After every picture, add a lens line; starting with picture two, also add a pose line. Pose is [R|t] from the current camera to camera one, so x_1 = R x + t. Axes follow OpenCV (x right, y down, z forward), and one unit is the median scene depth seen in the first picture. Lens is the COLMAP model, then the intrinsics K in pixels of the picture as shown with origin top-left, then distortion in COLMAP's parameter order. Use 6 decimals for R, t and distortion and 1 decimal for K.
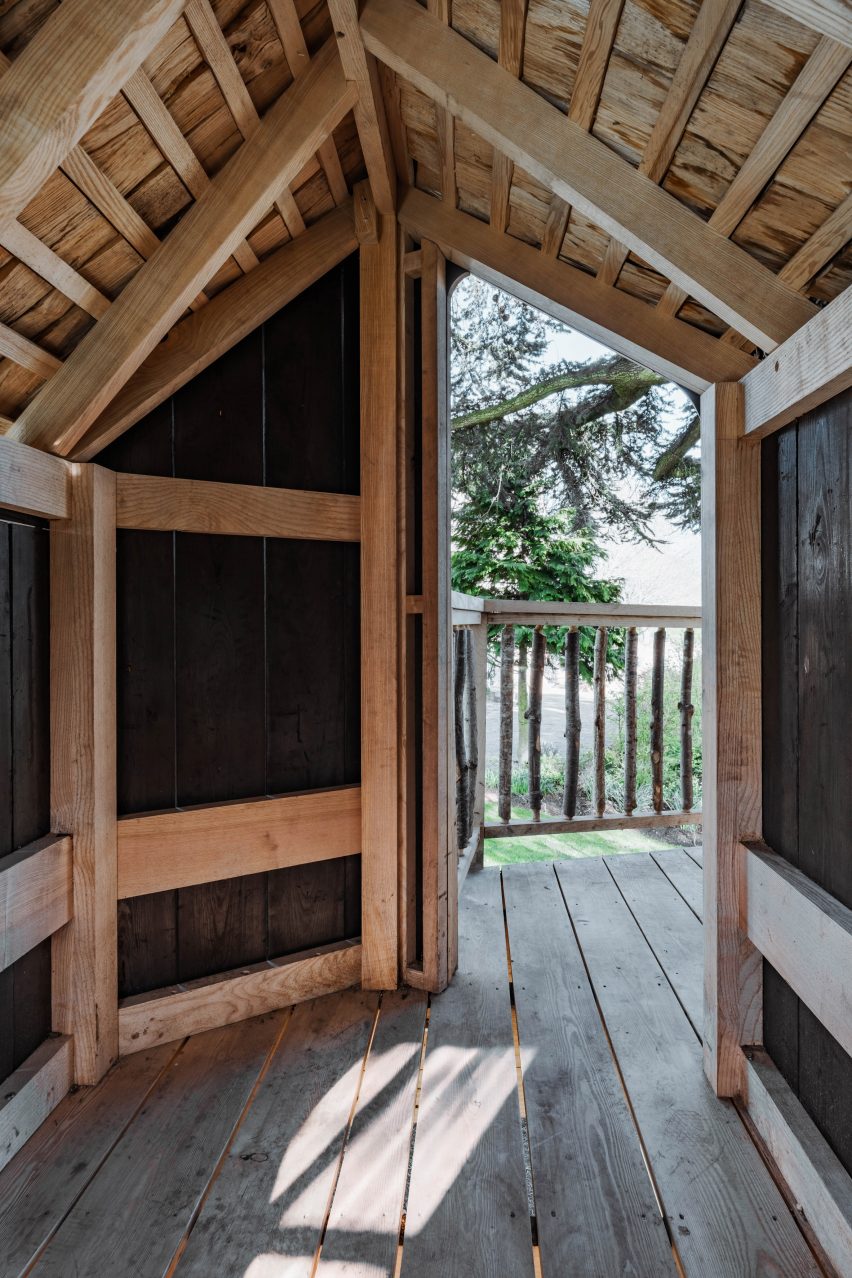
lens RADIAL K [[723.7, 0, 426.6], [0, 723.7, 624.4], [0, 0, 1]] dist [0.011403, 0.000377]
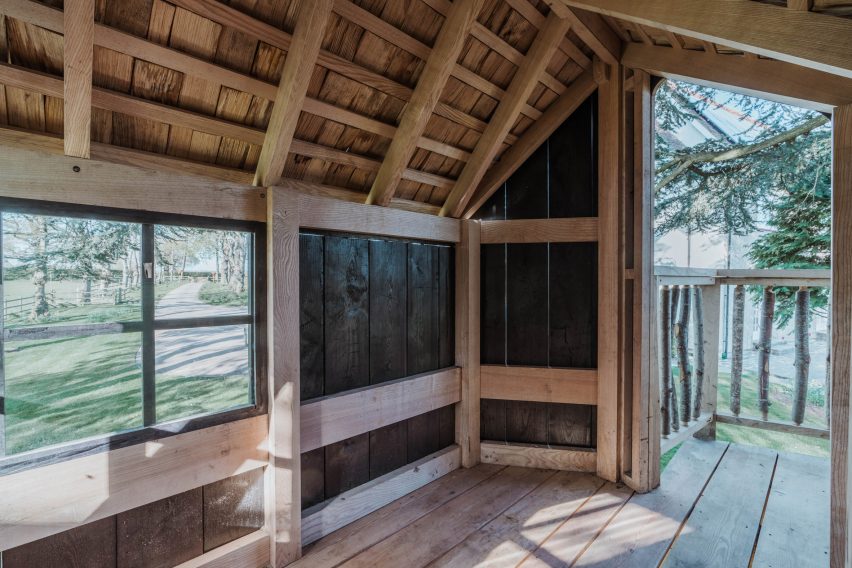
lens RADIAL K [[371.8, 0, 426.0], [0, 371.8, 284.0], [0, 0, 1]] dist [0.000695, 0.000442]
pose [[0.725922, 0.009209, -0.687715, 0.255605], [-0.004846, 0.999954, 0.008276, -0.008063], [0.687760, -0.002675, 0.725933, -0.018483]]
